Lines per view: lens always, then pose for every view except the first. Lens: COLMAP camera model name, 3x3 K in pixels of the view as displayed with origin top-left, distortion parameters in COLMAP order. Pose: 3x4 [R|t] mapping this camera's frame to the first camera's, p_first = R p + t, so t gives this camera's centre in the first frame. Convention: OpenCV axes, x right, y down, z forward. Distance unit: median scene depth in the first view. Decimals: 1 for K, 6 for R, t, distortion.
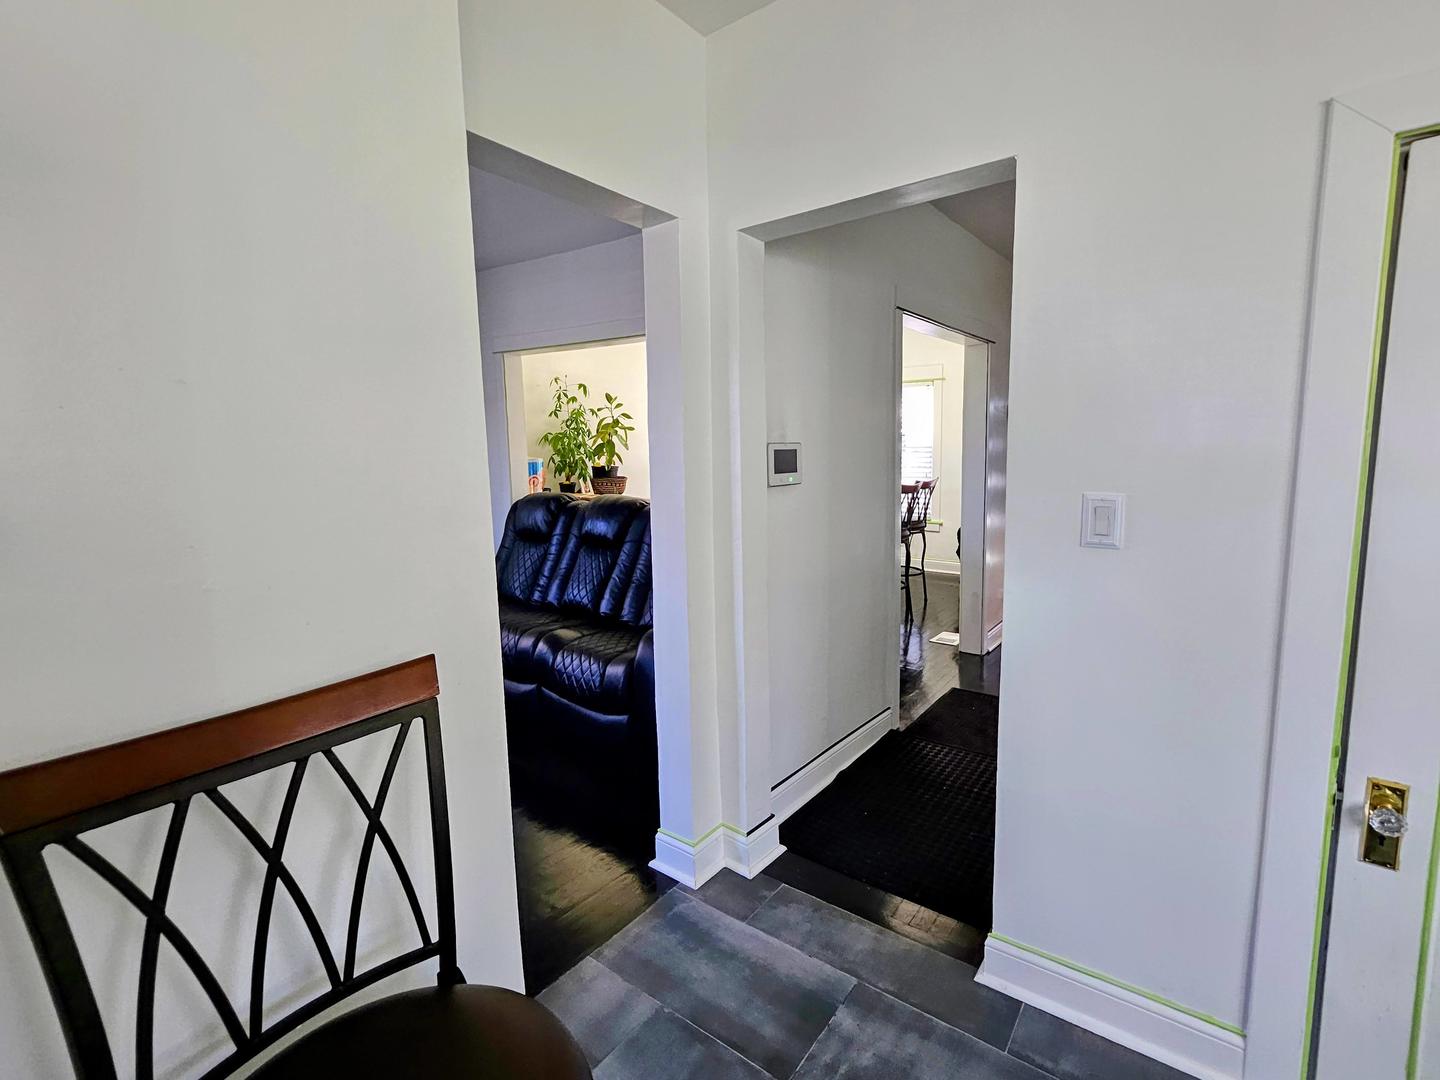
lens RADIAL K [[668.1, 0, 719.6], [0, 668.1, 526.8], [0, 0, 1]] dist [-0.004379, -0.000871]
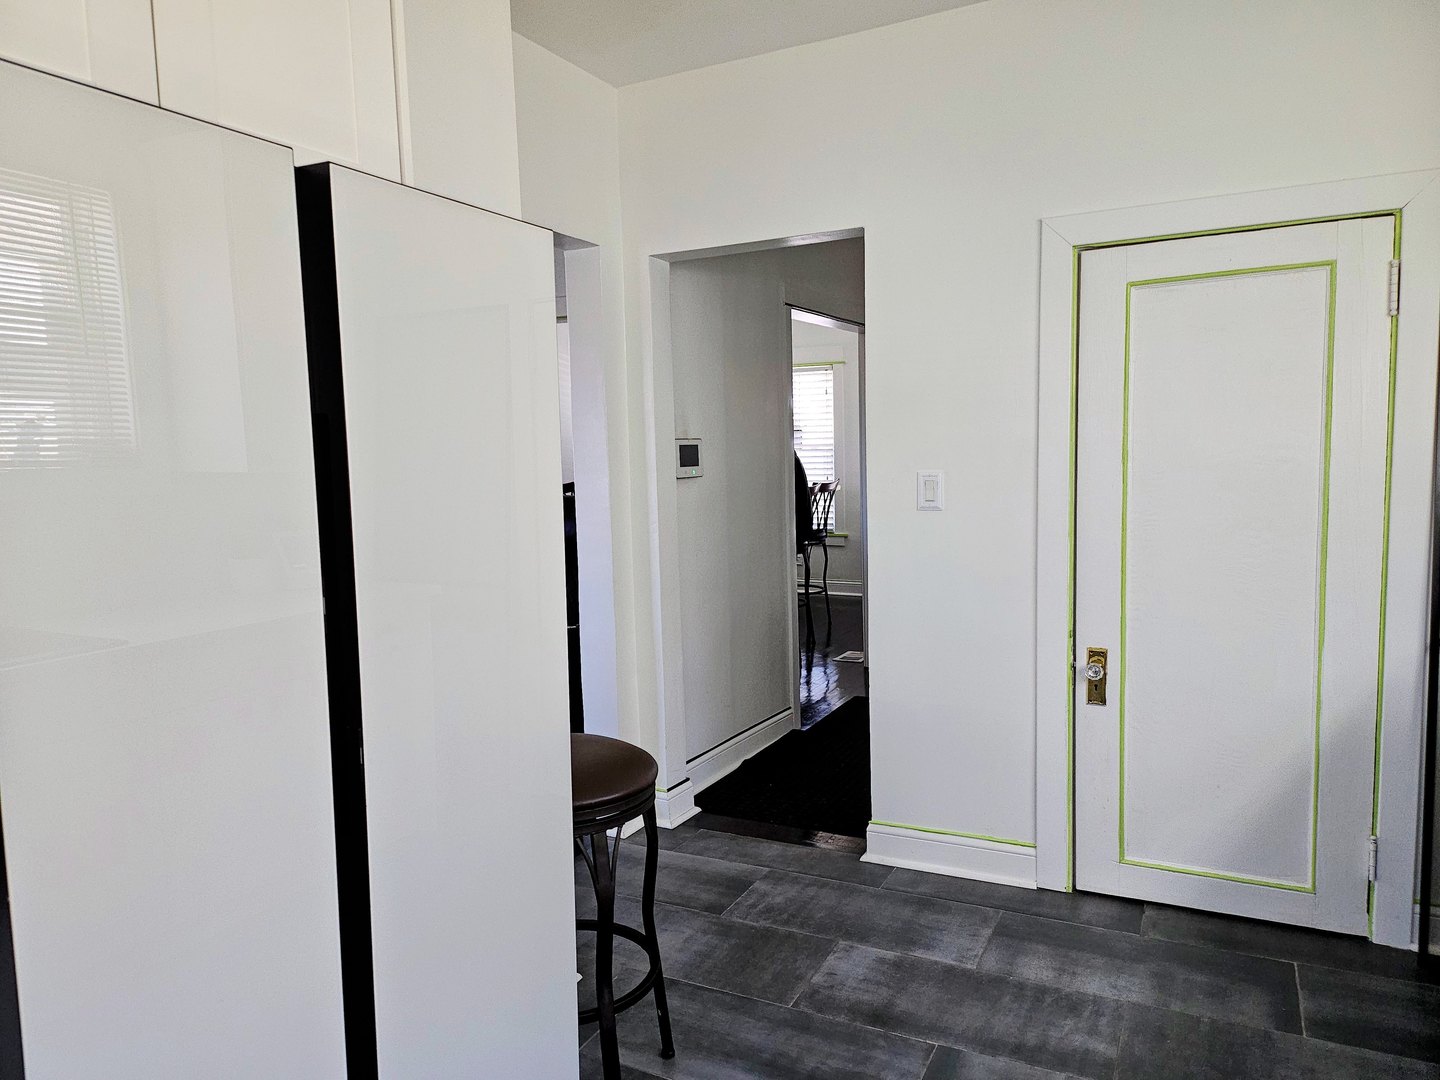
lens RADIAL K [[1011.9, 0, 720.2], [0, 1011.9, 550.8], [0, 0, 1]] dist [0.059439, -0.057541]
pose [[0.982929, -0.026525, 0.182062, -0.188196], [0.030064, 0.999408, -0.016704, 0.104511], [-0.181511, 0.021893, 0.983145, -0.759593]]
